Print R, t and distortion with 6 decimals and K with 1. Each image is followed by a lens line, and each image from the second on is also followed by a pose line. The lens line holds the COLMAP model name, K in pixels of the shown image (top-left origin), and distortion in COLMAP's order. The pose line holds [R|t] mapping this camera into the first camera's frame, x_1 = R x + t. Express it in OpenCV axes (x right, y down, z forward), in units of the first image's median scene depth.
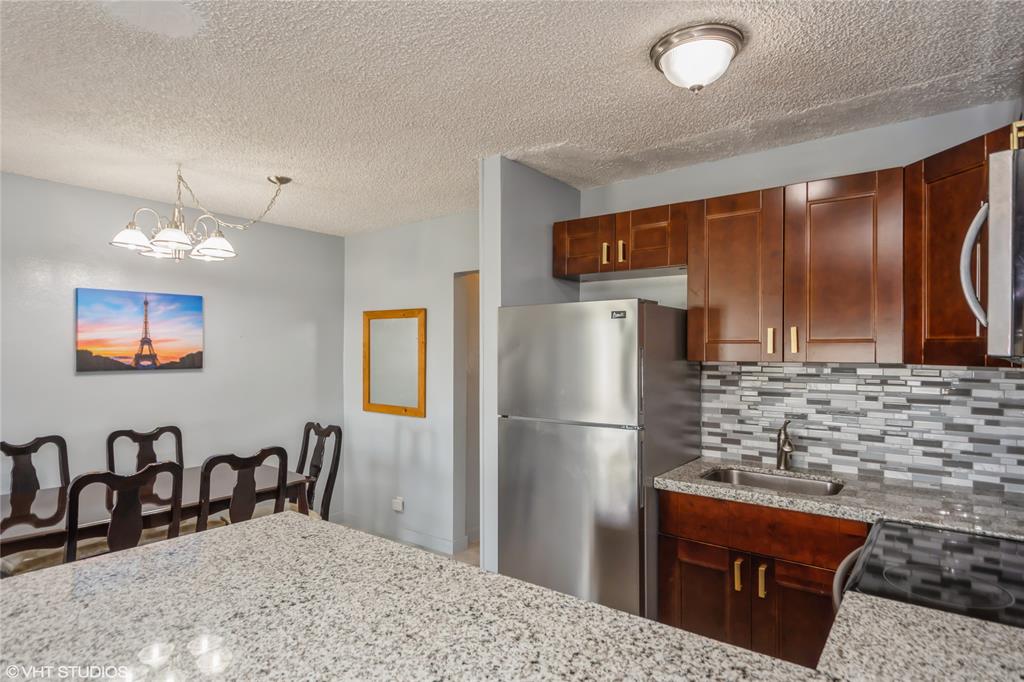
lens RADIAL K [[559.9, 0, 498.0], [0, 559.9, 358.9], [0, 0, 1]] dist [0.006343, 0.000409]
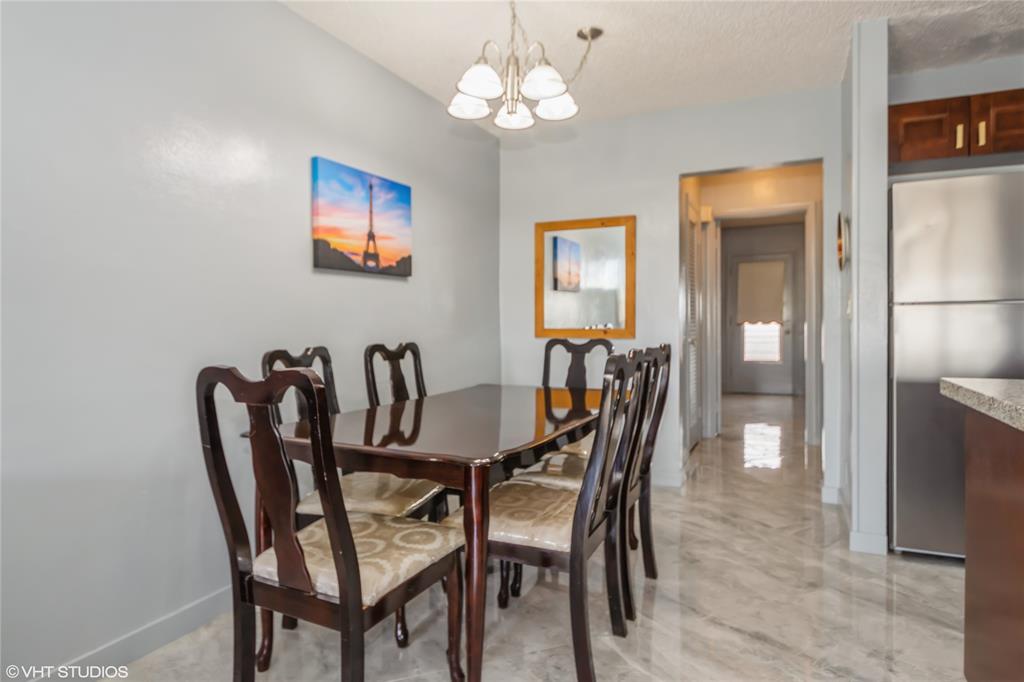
lens RADIAL K [[577.6, 0, 507.8], [0, 577.6, 331.1], [0, 0, 1]] dist [-0.018278, 0.001362]
pose [[0.977743, -0.015196, 0.209255, -0.666037], [0.013798, 0.999872, 0.008140, 0.106203], [-0.209352, -0.005072, 0.977827, 0.188657]]
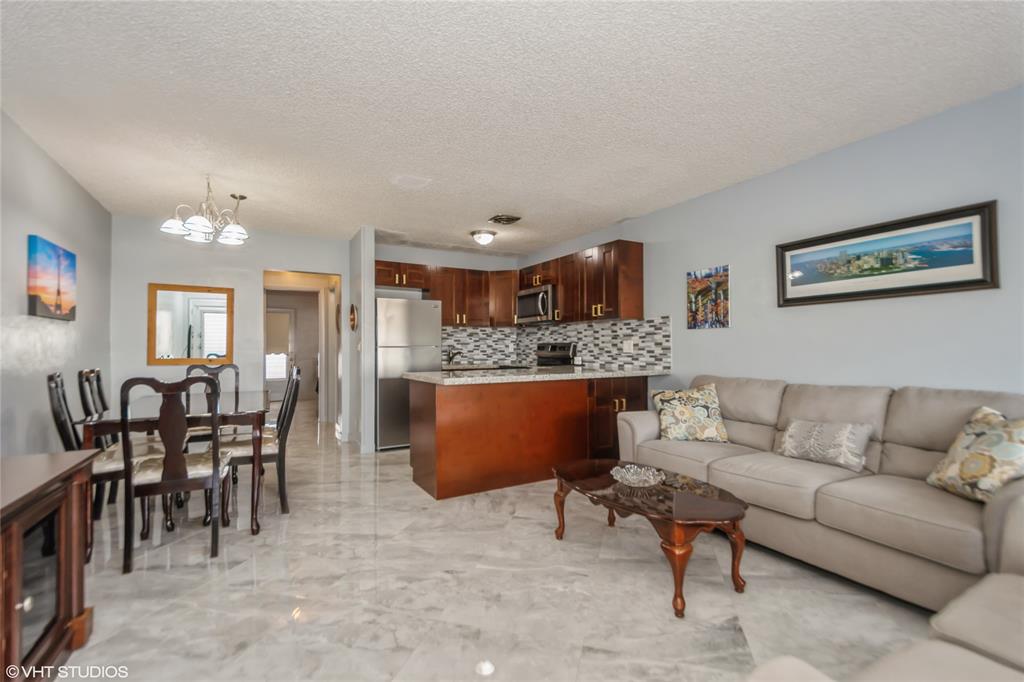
lens RADIAL K [[452.9, 0, 509.6], [0, 452.9, 345.1], [0, 0, 1]] dist [0.015742, -0.000172]
pose [[0.384721, 0.001882, 0.923031, -1.203439], [0.013579, 0.999878, -0.007699, 0.096206], [-0.922933, 0.015496, 0.384648, -0.138845]]
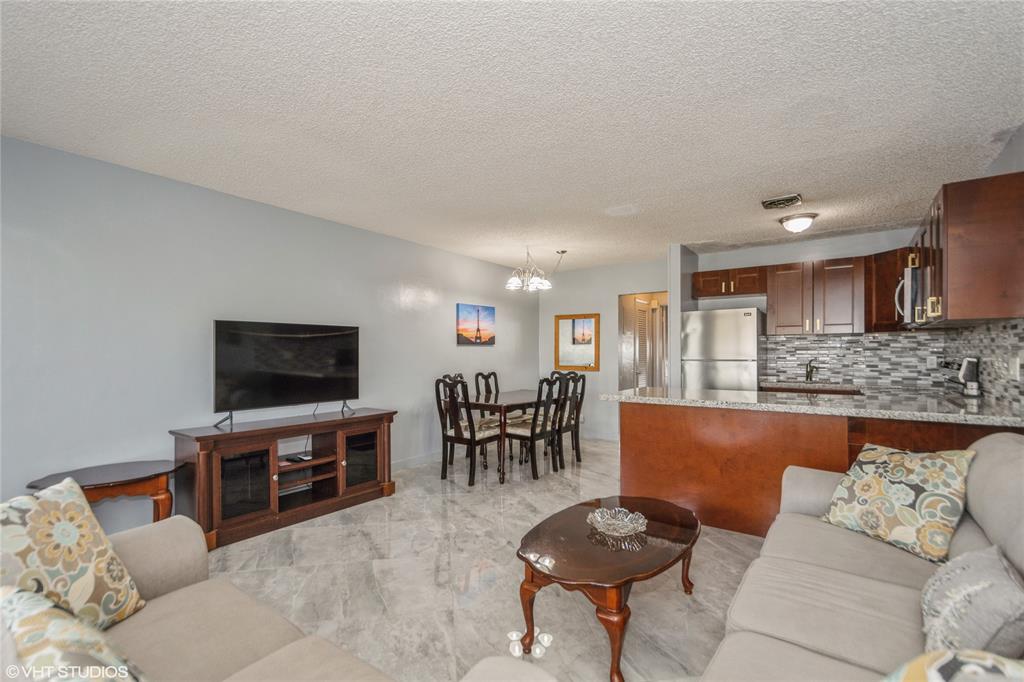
lens RADIAL K [[452.9, 0, 505.0], [0, 452.9, 357.1], [0, 0, 1]] dist [0.015742, -0.000172]
pose [[0.999339, -0.005449, 0.035929, -0.643811], [0.005460, 0.999985, -0.000213, 0.071891], [-0.035927, 0.000409, 0.999354, -0.664476]]
